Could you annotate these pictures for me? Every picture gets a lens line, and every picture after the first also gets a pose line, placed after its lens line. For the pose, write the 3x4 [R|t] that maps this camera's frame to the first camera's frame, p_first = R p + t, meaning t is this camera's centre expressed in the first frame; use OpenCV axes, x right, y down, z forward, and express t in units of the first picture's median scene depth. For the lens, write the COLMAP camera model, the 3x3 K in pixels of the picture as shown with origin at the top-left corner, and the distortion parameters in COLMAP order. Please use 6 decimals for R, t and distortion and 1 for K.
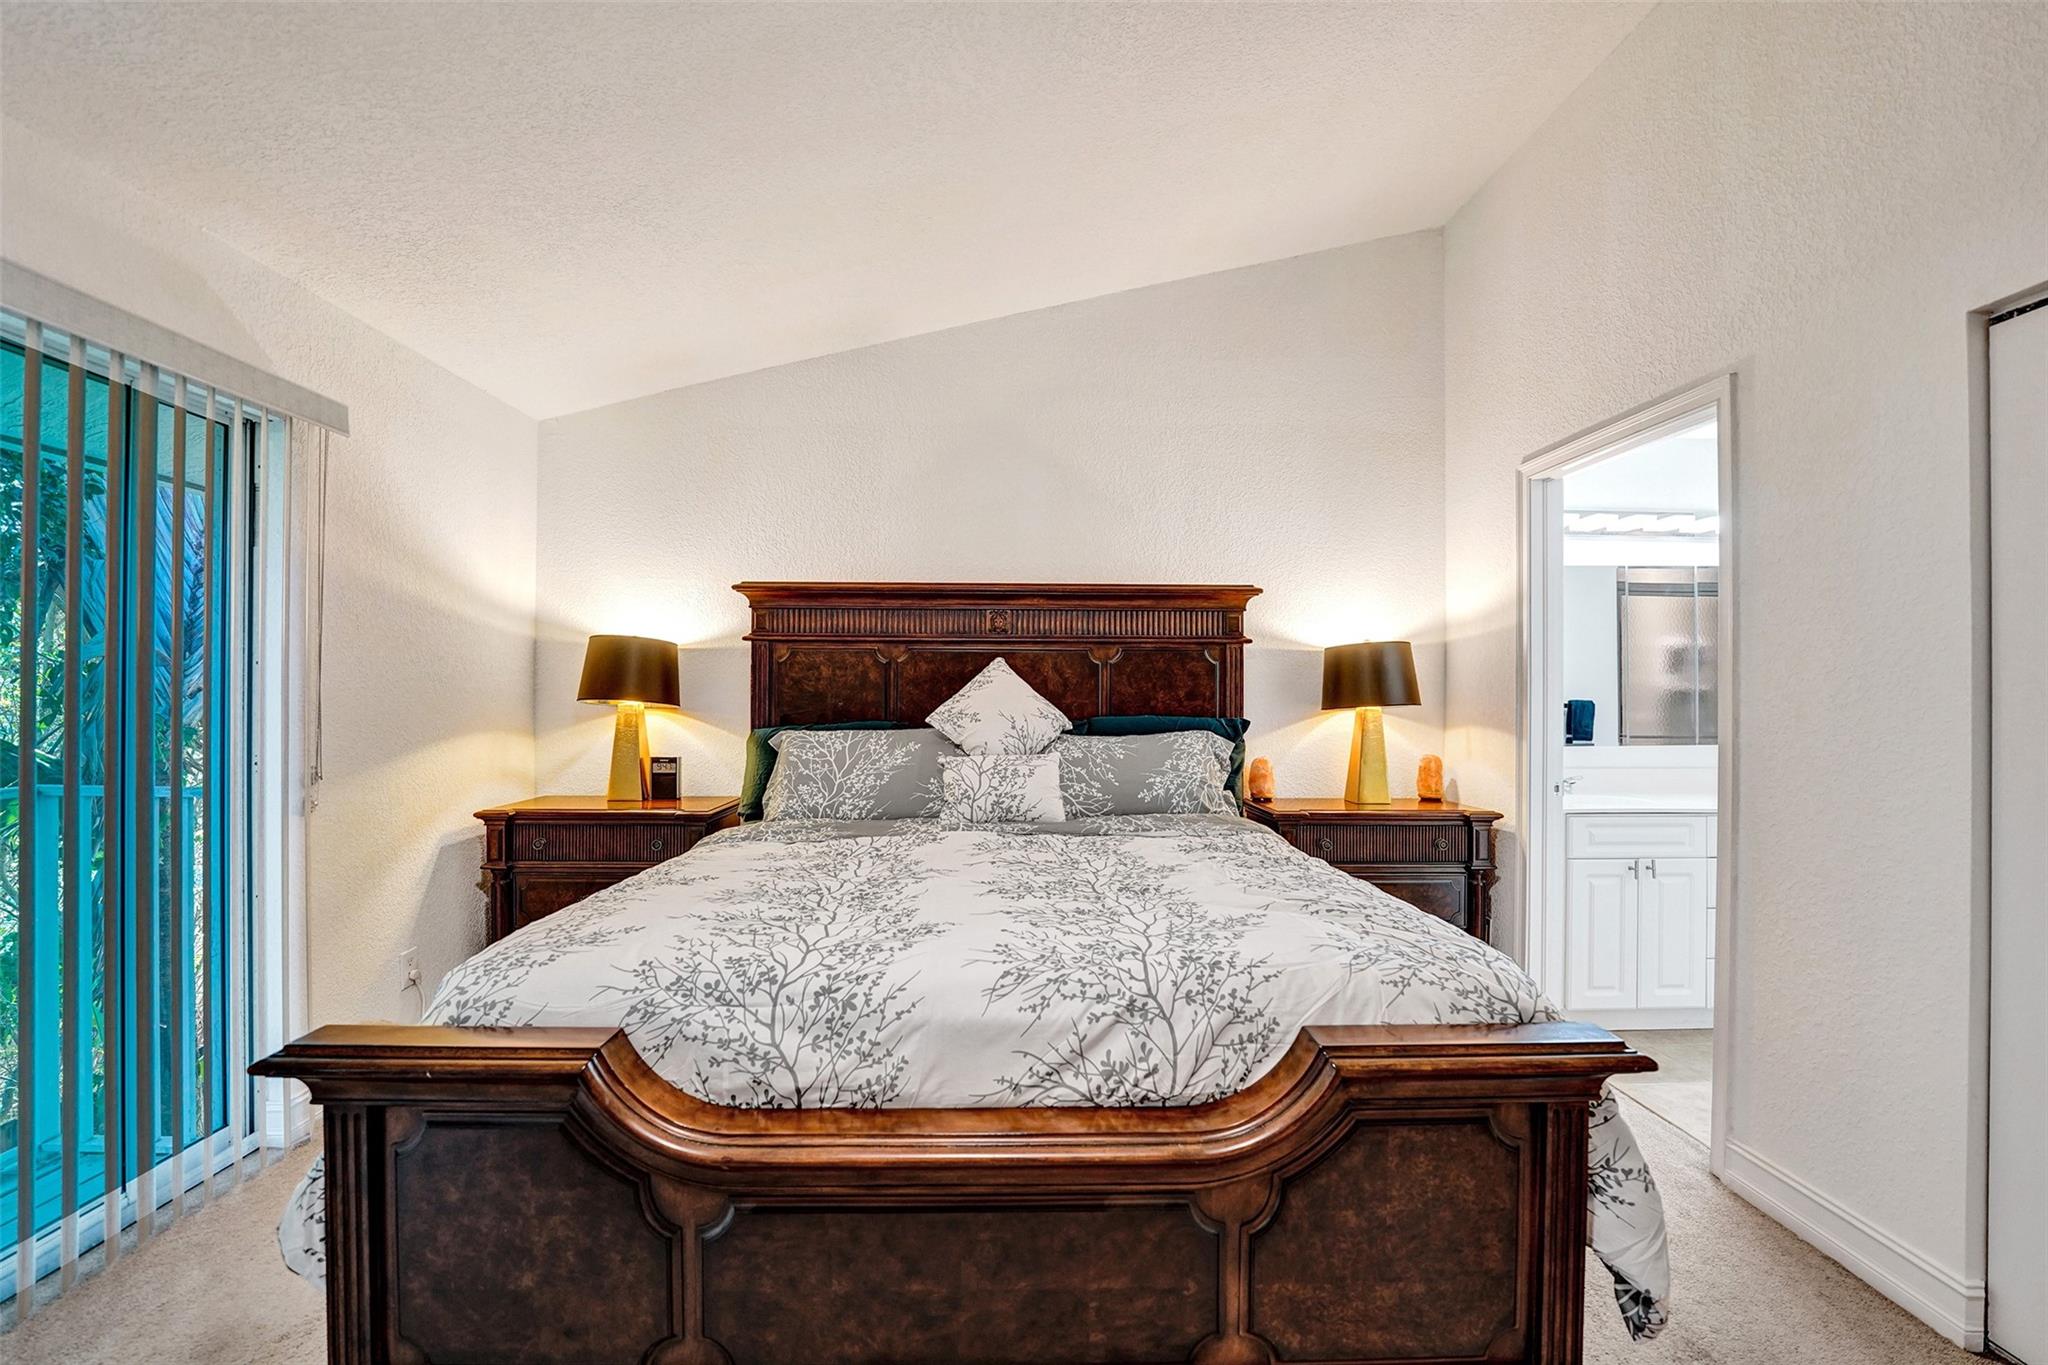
lens RADIAL K [[846.1, 0, 1021.3], [0, 846.1, 691.9], [0, 0, 1]] dist [-0.033916, 0.005198]
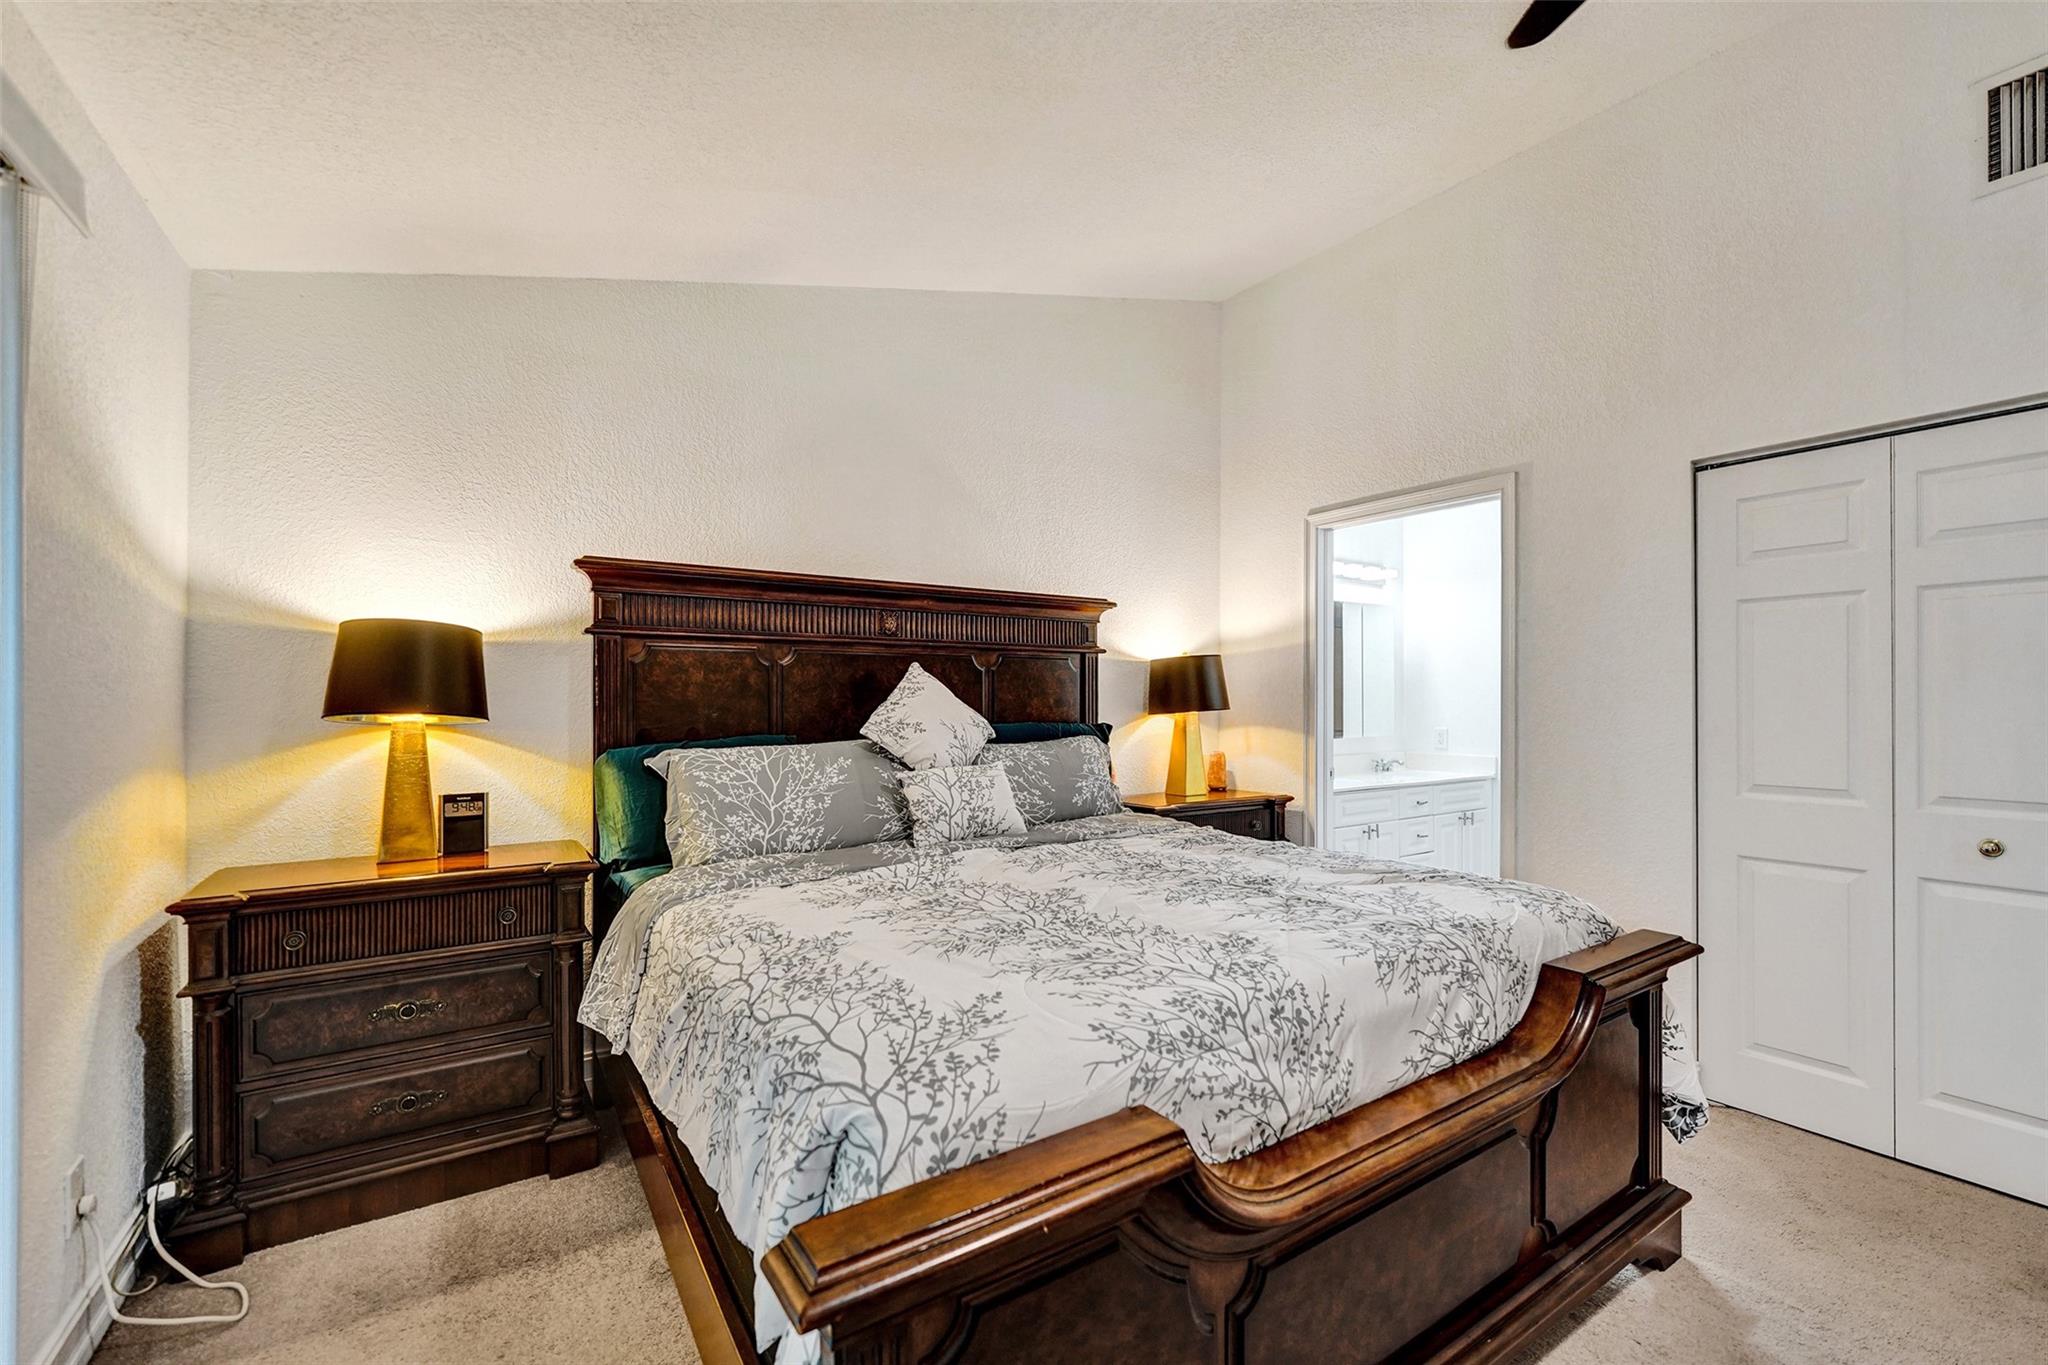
lens RADIAL K [[860.1, 0, 1022.9], [0, 860.1, 698.2], [0, 0, 1]] dist [-0.004435, -0.000286]
pose [[0.843851, -0.003865, 0.536563, -0.455635], [0.003379, 0.999993, 0.001890, -0.003097], [-0.536567, 0.000218, 0.843858, 0.148142]]
